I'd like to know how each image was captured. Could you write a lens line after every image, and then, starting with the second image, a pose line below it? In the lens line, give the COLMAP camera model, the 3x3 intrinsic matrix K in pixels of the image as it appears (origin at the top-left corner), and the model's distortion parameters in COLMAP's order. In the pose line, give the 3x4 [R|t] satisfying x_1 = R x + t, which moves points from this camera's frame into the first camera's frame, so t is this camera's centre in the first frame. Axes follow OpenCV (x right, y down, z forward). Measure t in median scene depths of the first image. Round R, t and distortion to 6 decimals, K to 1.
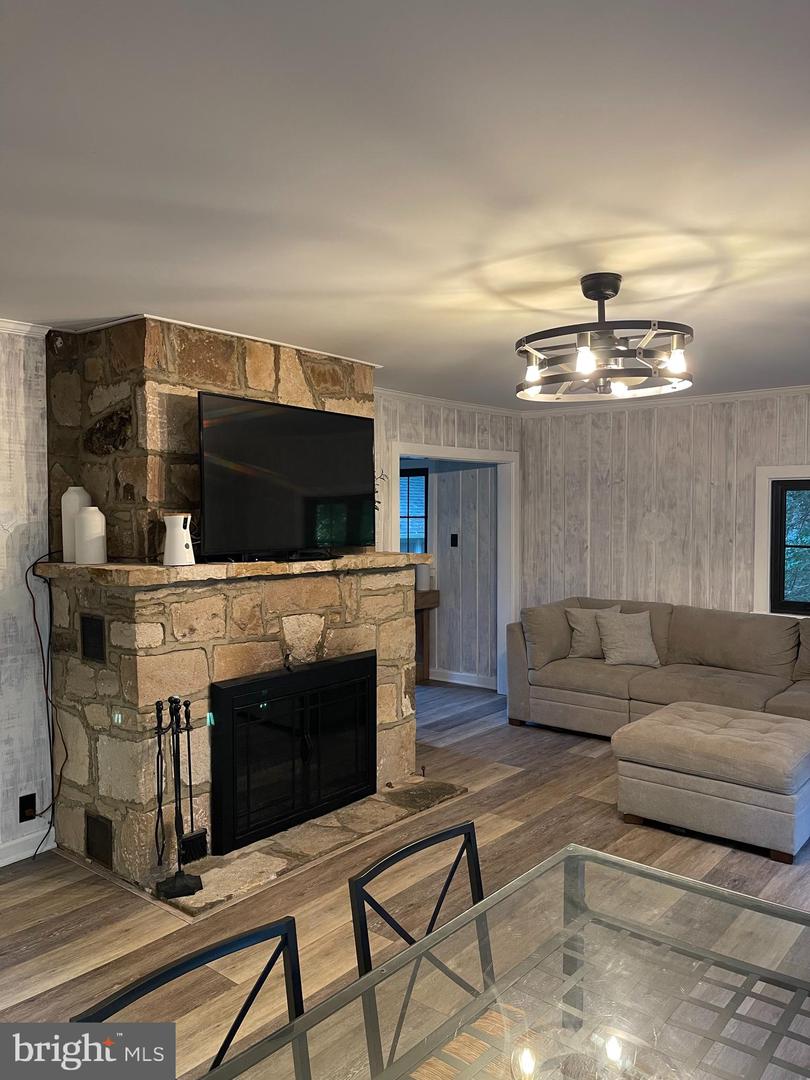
lens RADIAL K [[818.6, 0, 413.6], [0, 818.6, 546.9], [0, 0, 1]] dist [0.044773, -0.057064]
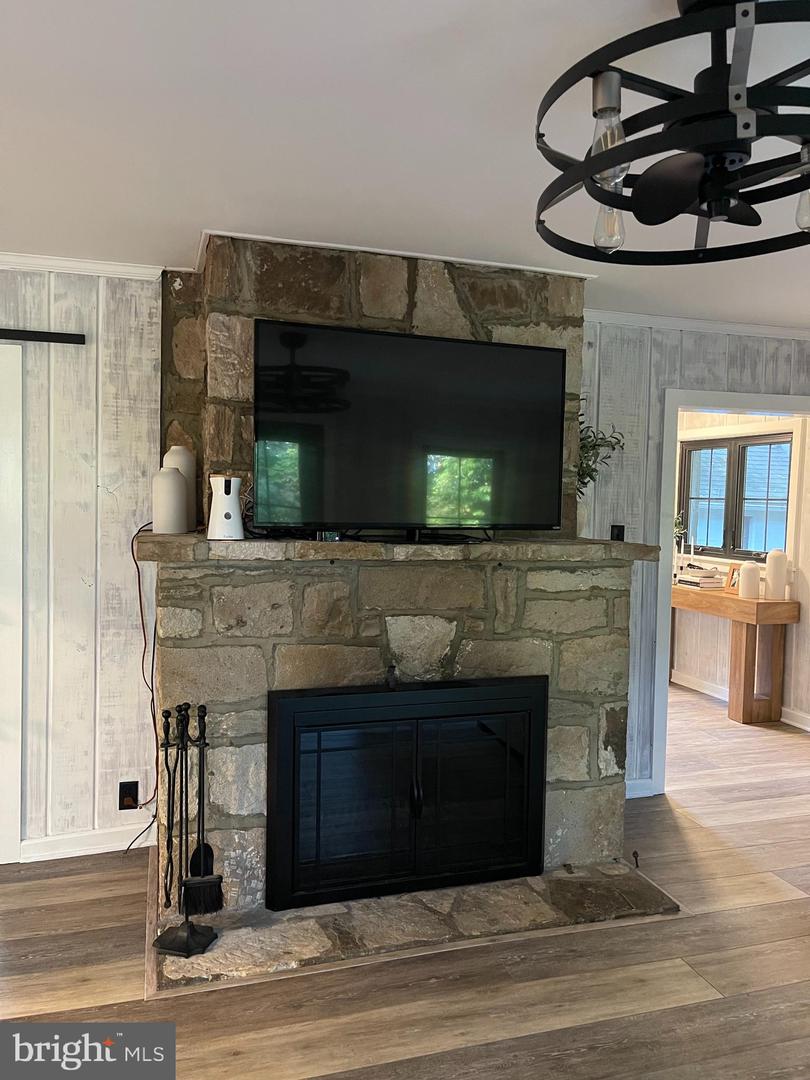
lens RADIAL K [[818.6, 0, 407.6], [0, 818.6, 541.0], [0, 0, 1]] dist [0.044773, -0.057064]
pose [[0.832222, 0.048450, -0.552321, 0.280826], [-0.043661, 0.998808, 0.021830, -0.001268], [0.552720, 0.005948, 0.833346, 0.397592]]
